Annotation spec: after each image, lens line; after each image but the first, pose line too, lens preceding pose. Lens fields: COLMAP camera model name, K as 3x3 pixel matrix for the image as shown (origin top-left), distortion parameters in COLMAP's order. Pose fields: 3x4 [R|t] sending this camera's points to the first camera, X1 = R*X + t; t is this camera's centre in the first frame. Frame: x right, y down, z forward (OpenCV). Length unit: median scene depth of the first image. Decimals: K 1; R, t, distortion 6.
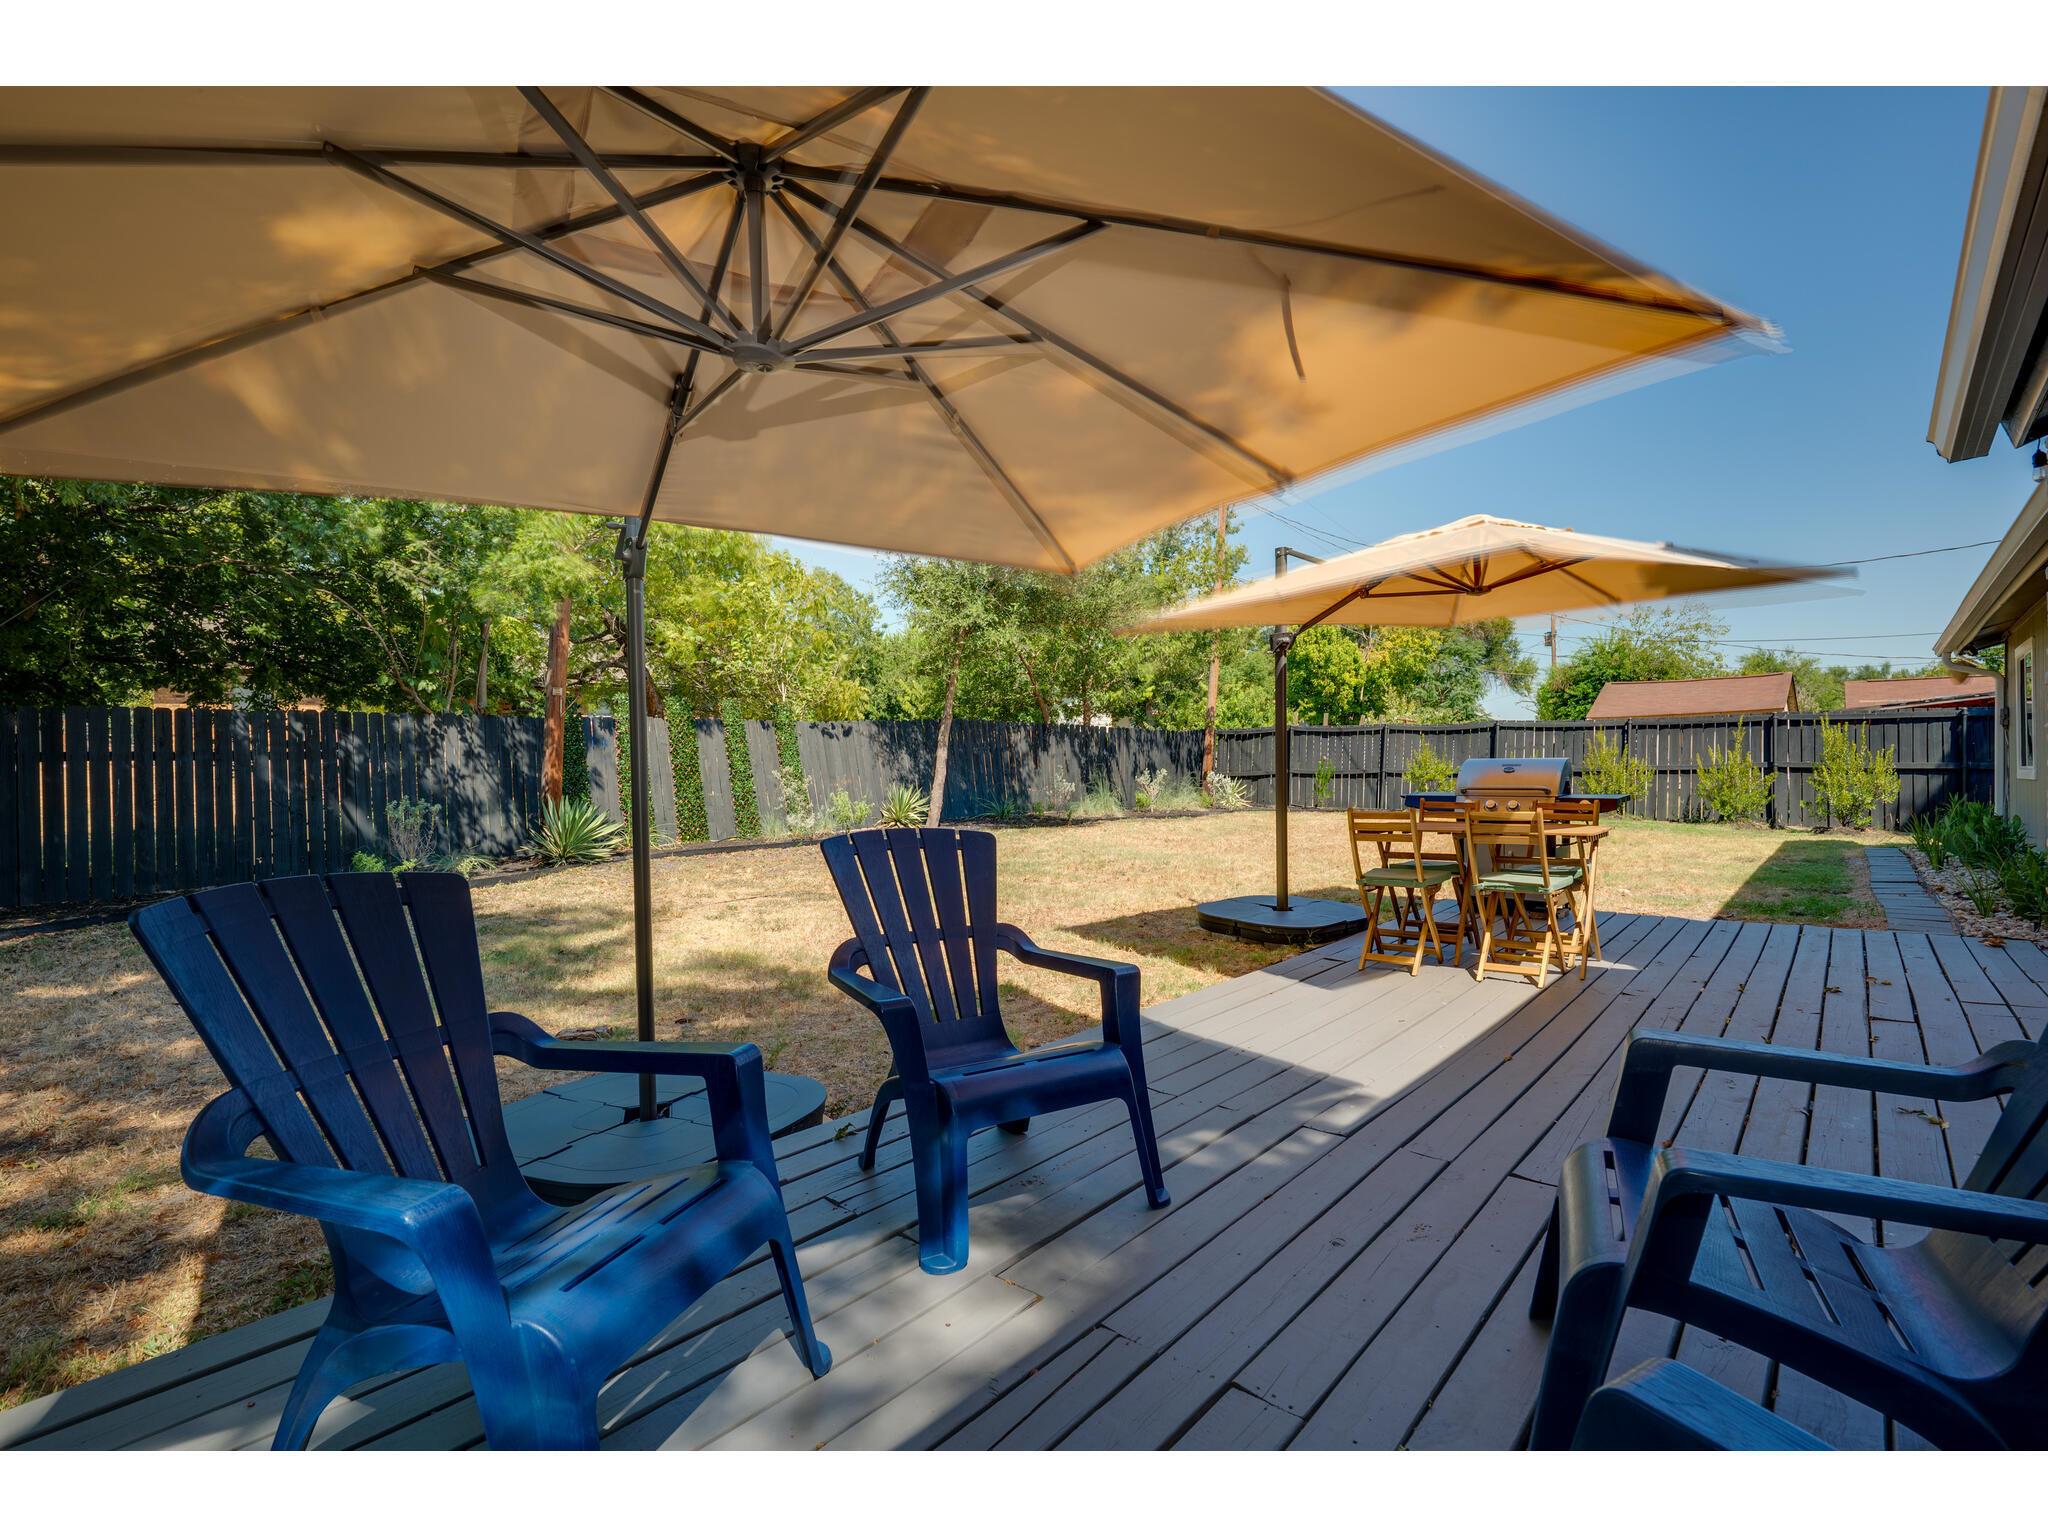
lens RADIAL K [[953.7, 0, 1029.3], [0, 953.7, 780.7], [0, 0, 1]] dist [0.004871, -0.000220]
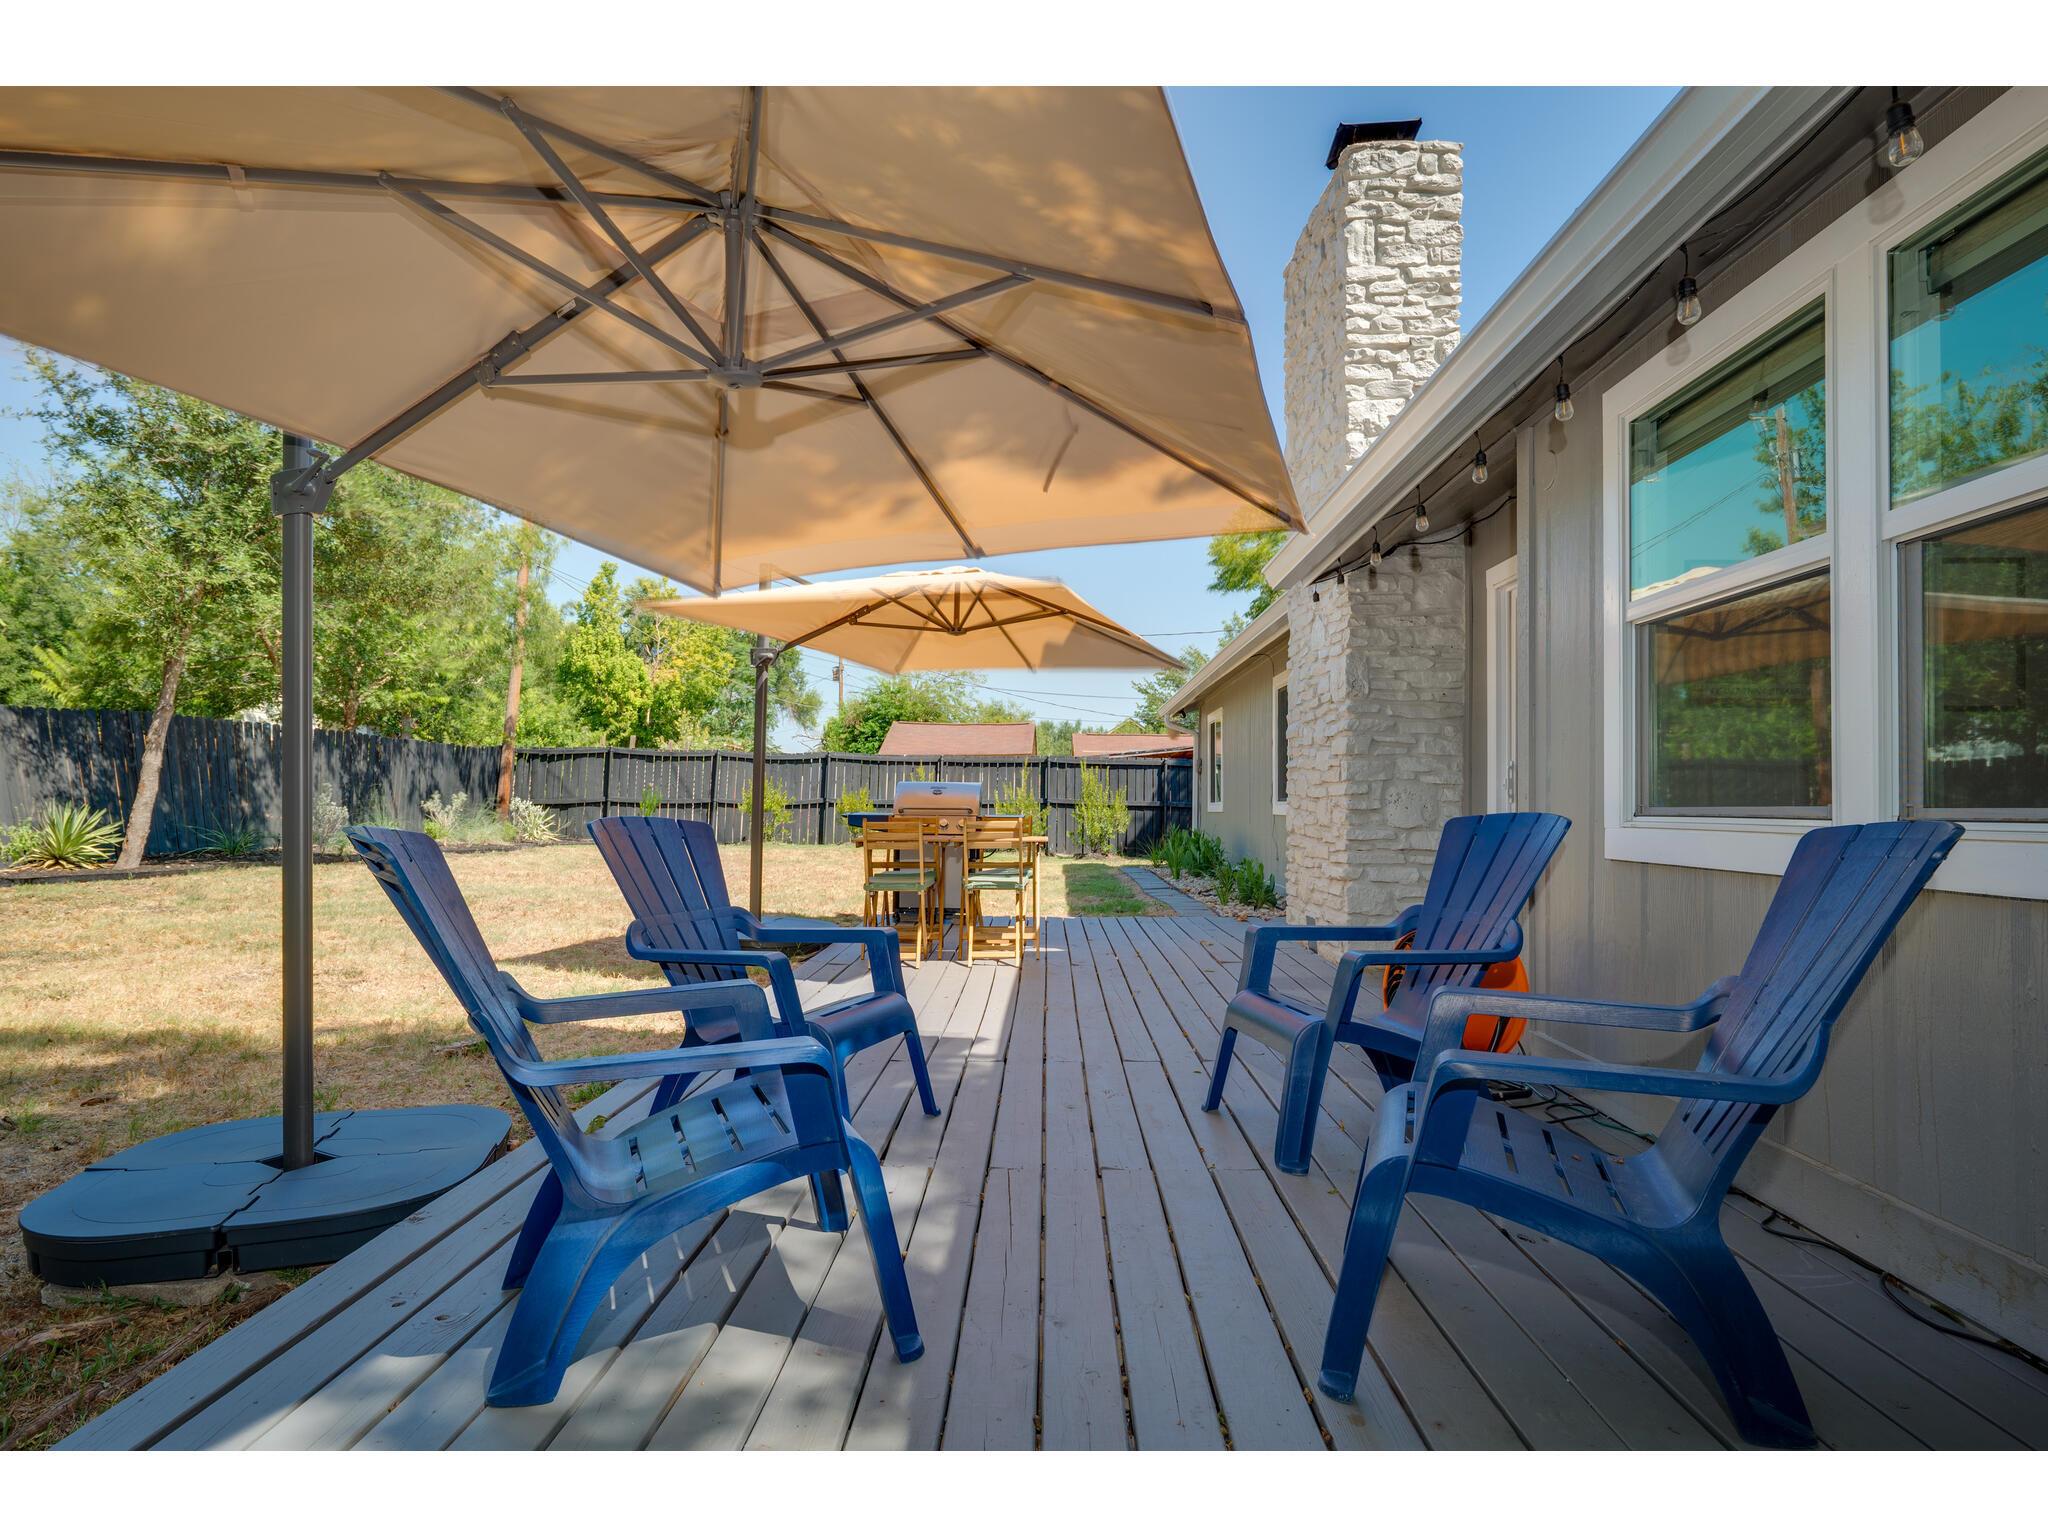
lens RADIAL K [[1120.8, 0, 1011.2], [0, 1120.8, 796.7], [0, 0, 1]] dist [-0.000459, -0.000093]
pose [[0.779063, 0.021994, 0.626560, -0.084851], [-0.009829, 0.999690, -0.022870, 0.007971], [-0.626869, 0.011658, 0.779037, -0.023366]]
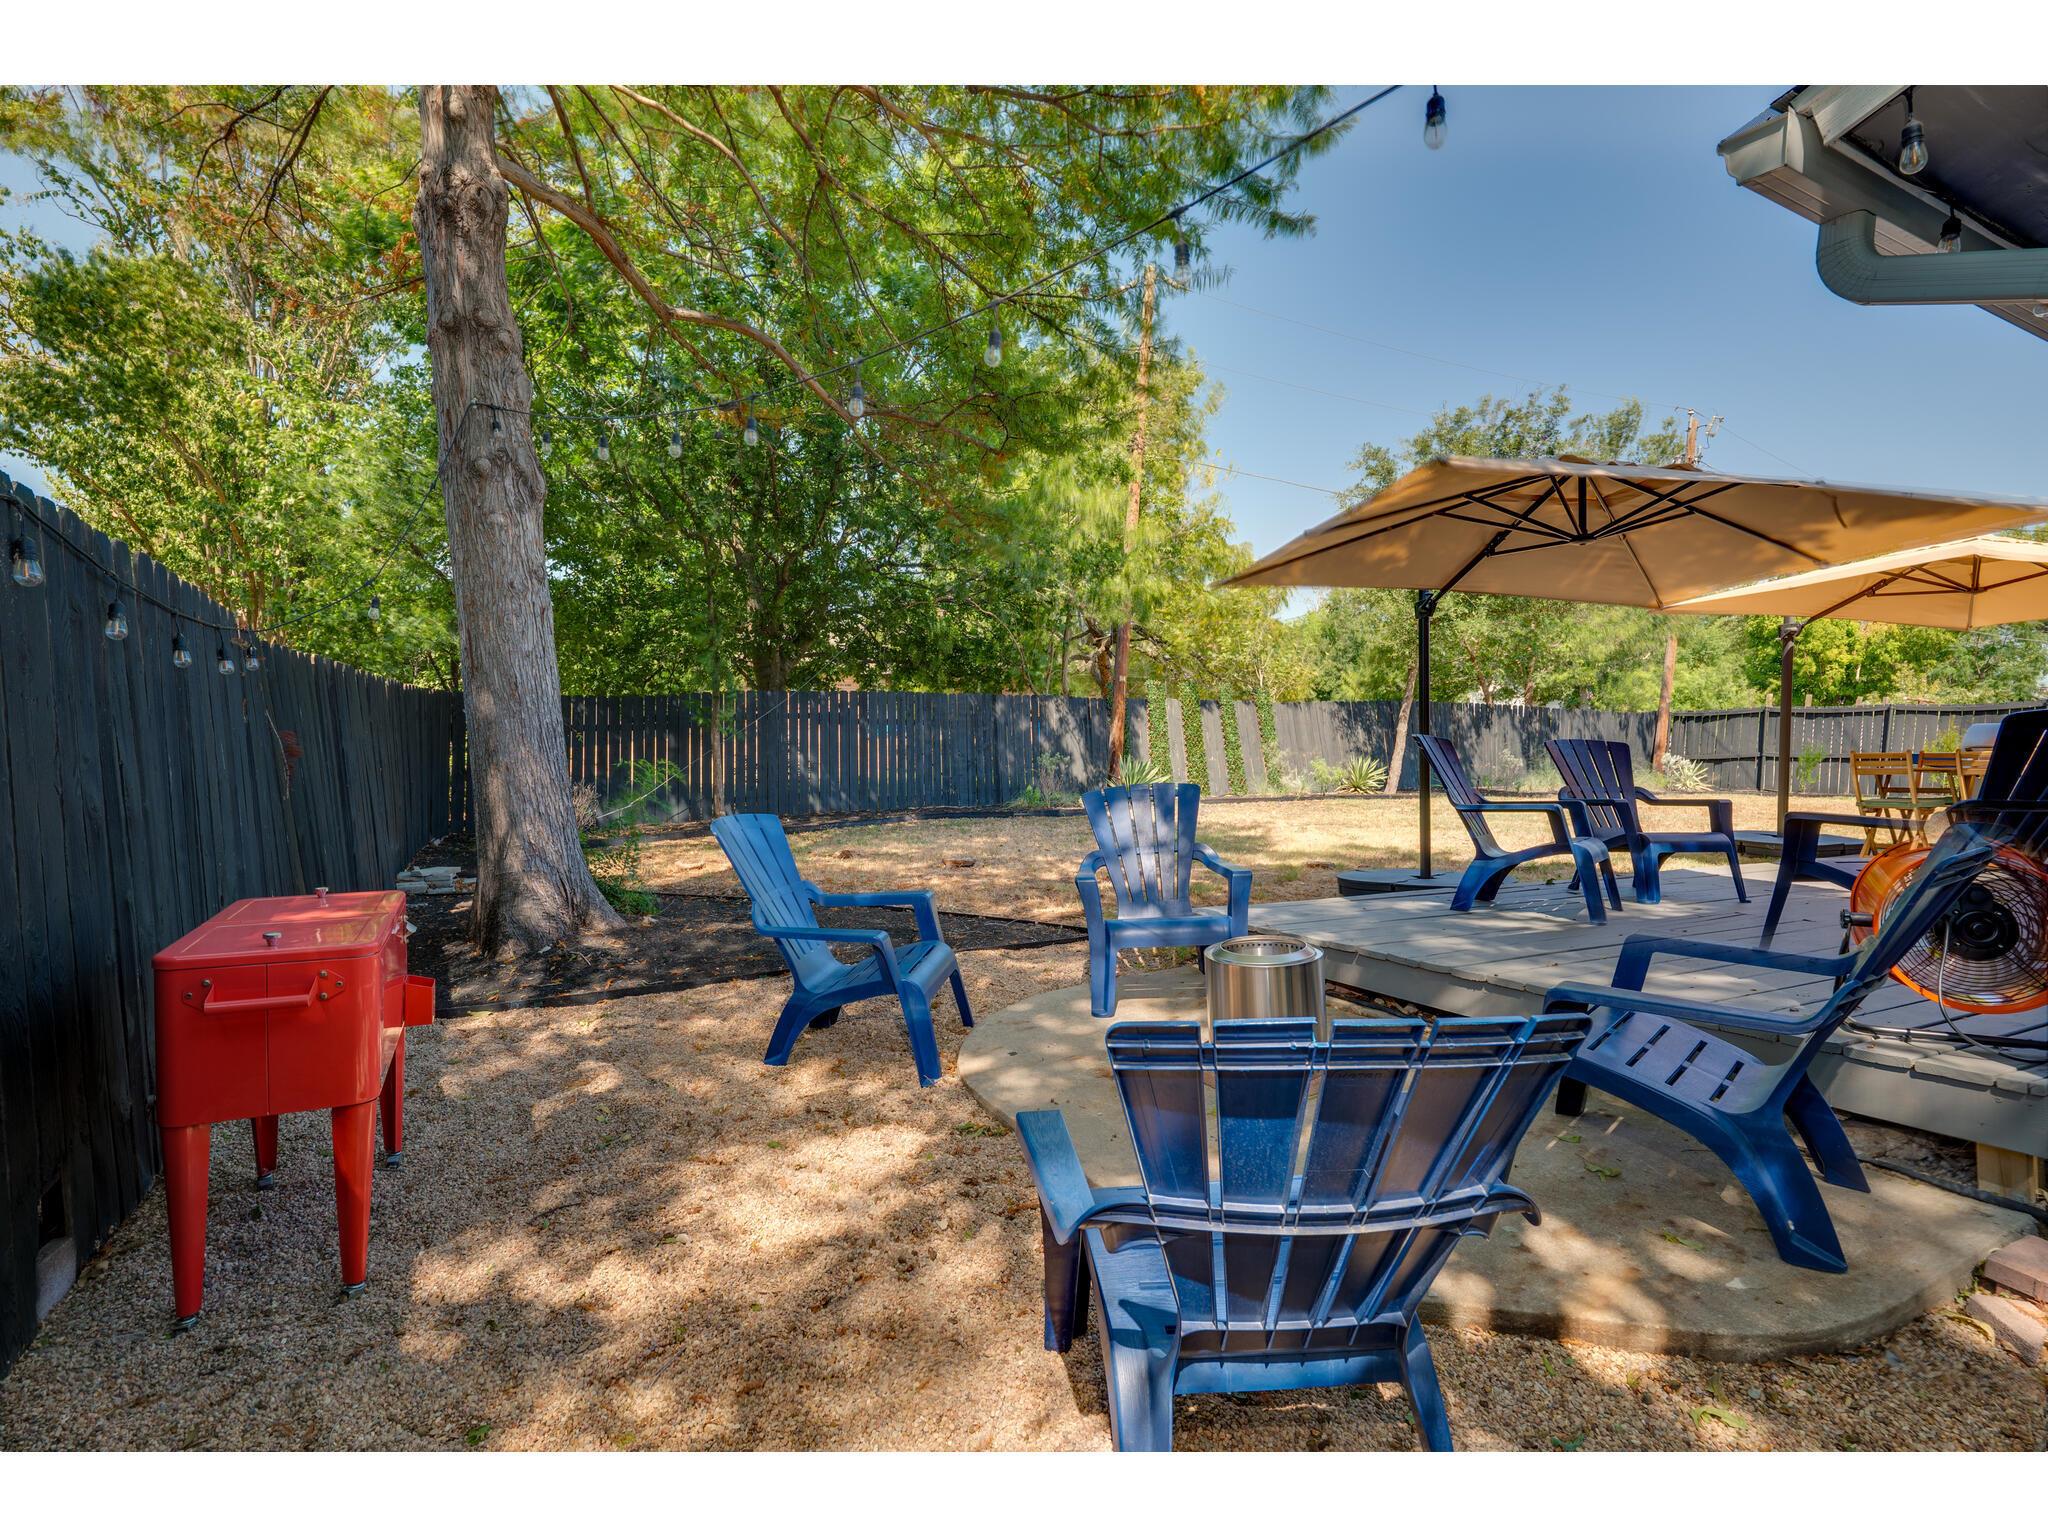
lens RADIAL K [[988.3, 0, 1011.4], [0, 988.3, 761.1], [0, 0, 1]] dist [0.005373, 0.000512]
pose [[0.932538, 0.018366, -0.360603, -0.074013], [-0.021920, 0.999743, -0.005770, 0.020312], [0.360405, 0.013286, 0.932701, -0.206102]]
